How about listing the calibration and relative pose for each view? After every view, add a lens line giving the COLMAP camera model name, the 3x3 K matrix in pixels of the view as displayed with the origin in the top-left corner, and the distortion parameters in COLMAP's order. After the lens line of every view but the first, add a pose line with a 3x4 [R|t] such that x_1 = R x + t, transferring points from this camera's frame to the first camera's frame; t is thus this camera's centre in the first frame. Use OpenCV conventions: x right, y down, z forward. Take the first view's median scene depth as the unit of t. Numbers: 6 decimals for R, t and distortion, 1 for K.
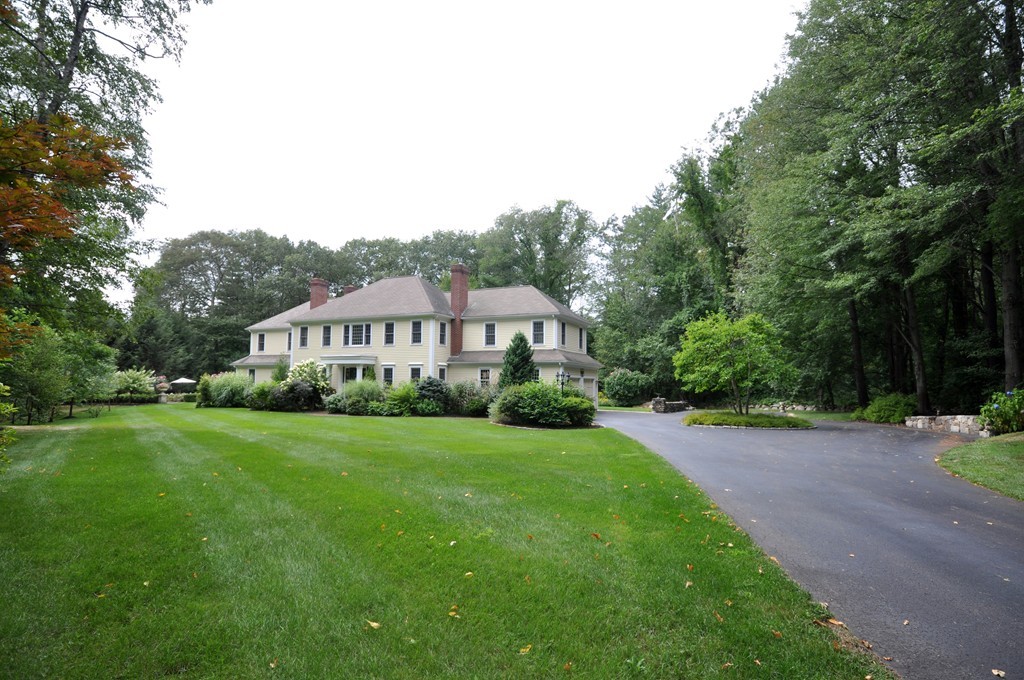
lens RADIAL K [[555.8, 0, 517.6], [0, 555.8, 338.8], [0, 0, 1]] dist [0.002655, 0.003904]
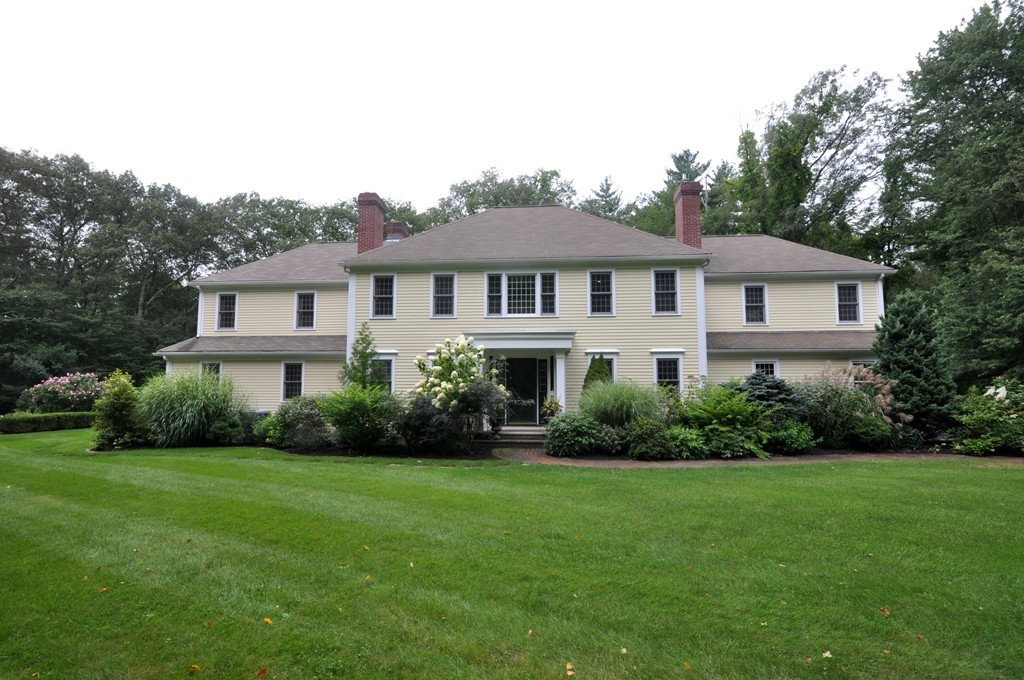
lens RADIAL K [[521.8, 0, 508.6], [0, 521.8, 348.7], [0, 0, 1]] dist [0.013718, -0.002637]
pose [[0.935155, 0.023045, 0.353489, -0.317056], [-0.020828, 0.999732, -0.010075, 0.032415], [-0.353627, 0.002059, 0.935384, 0.379016]]
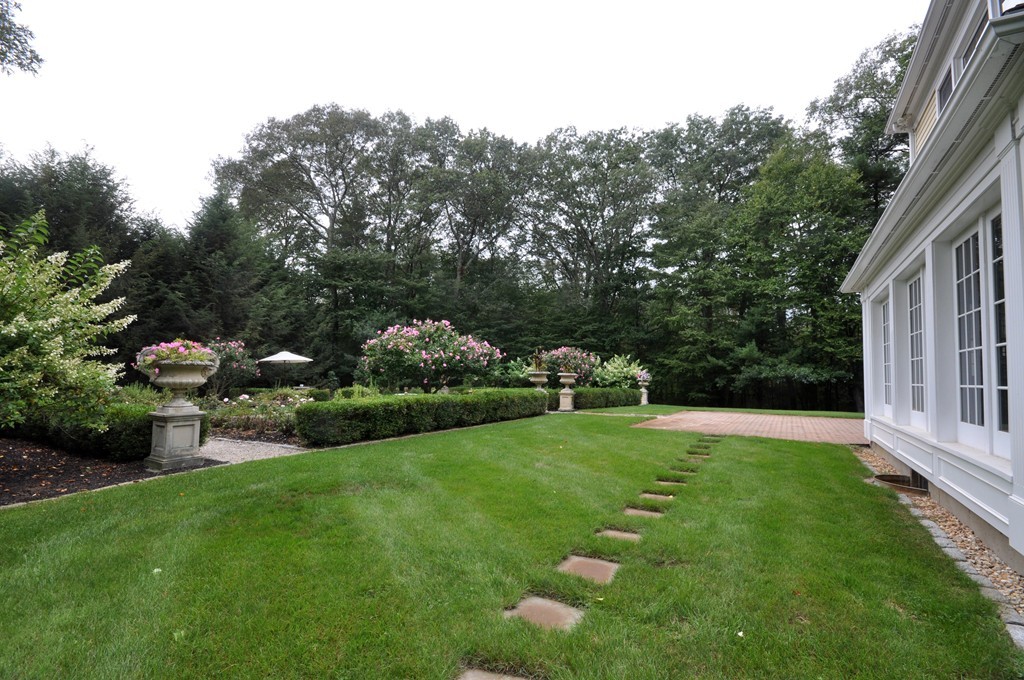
lens RADIAL K [[448.5, 0, 507.8], [0, 448.5, 344.0], [0, 0, 1]] dist [-0.008838, -0.000070]
pose [[0.996865, 0.010358, -0.078445, -0.469518], [-0.009222, 0.999848, 0.014825, 0.069180], [0.078587, -0.014055, 0.996808, 0.779595]]
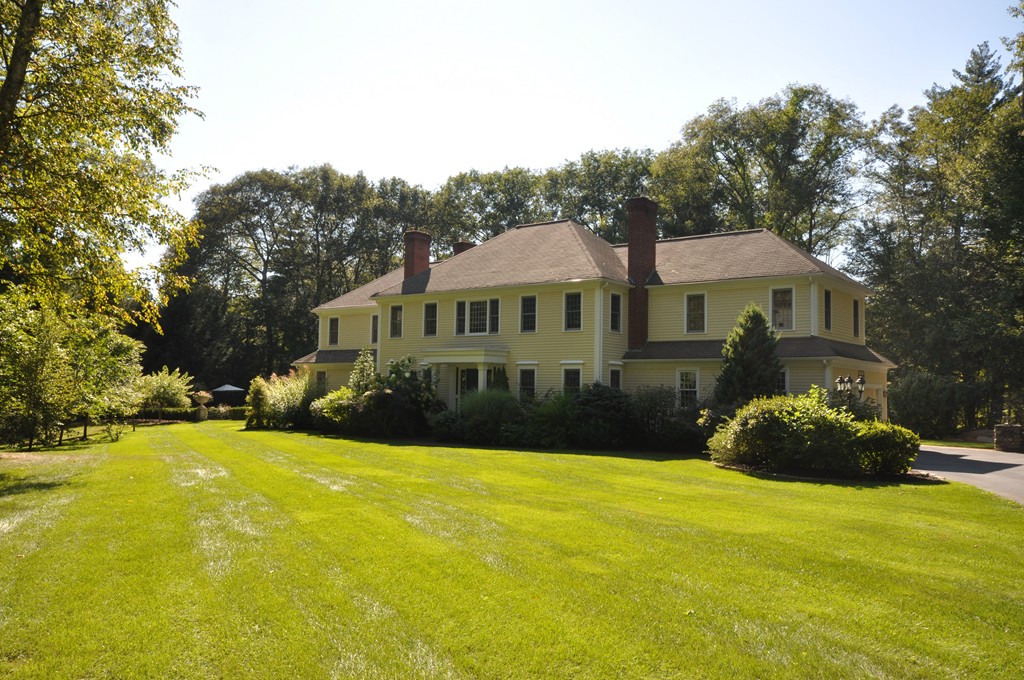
lens RADIAL K [[858.0, 0, 513.5], [0, 858.0, 342.2], [0, 0, 1]] dist [0.005012, 0.011339]
pose [[0.976285, -0.005908, -0.216410, -0.026609], [0.009847, 0.999805, 0.017129, 0.003499], [0.216267, -0.018854, 0.976152, 0.042010]]
